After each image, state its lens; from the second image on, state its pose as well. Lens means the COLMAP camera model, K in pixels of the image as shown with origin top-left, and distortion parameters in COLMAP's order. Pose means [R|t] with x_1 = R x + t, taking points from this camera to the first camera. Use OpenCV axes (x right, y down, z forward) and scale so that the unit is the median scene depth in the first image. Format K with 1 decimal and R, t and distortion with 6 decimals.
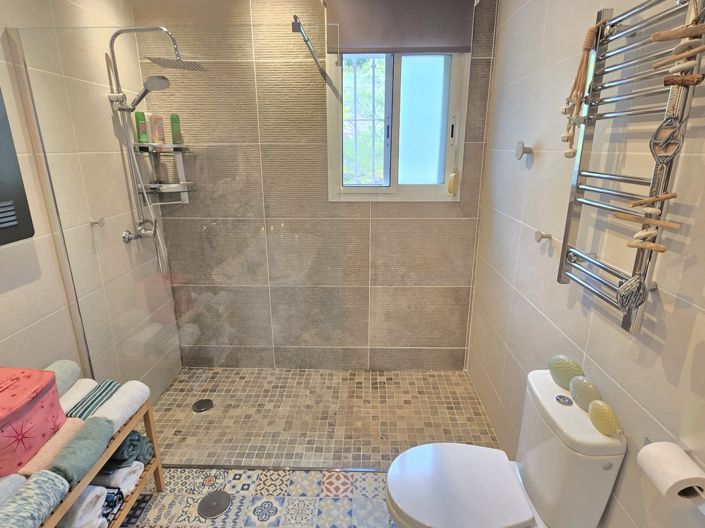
lens RADIAL K [[381.3, 0, 352.0], [0, 381.3, 261.8], [0, 0, 1]] dist [0.000534, 0.000890]
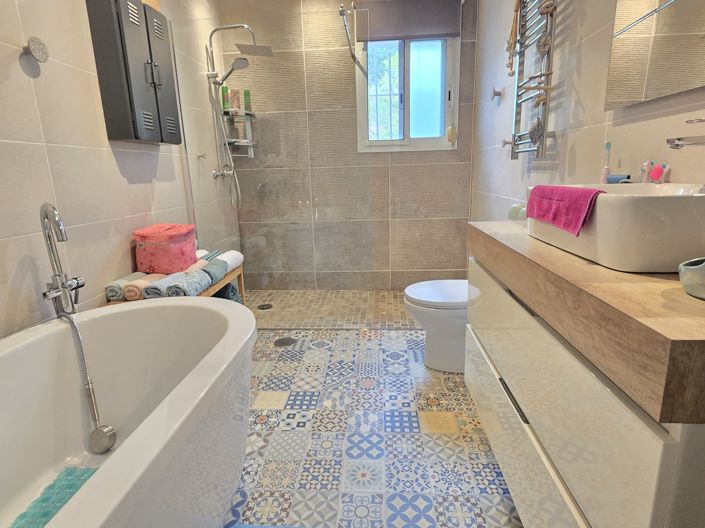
lens RADIAL K [[381.3, 0, 353.2], [0, 381.3, 262.2], [0, 0, 1]] dist [0.000534, 0.000890]
pose [[0.999022, -0.016168, -0.041143, -0.031841], [0.013790, 0.998255, -0.057422, 0.328419], [0.042000, 0.056798, 0.997502, -0.337046]]
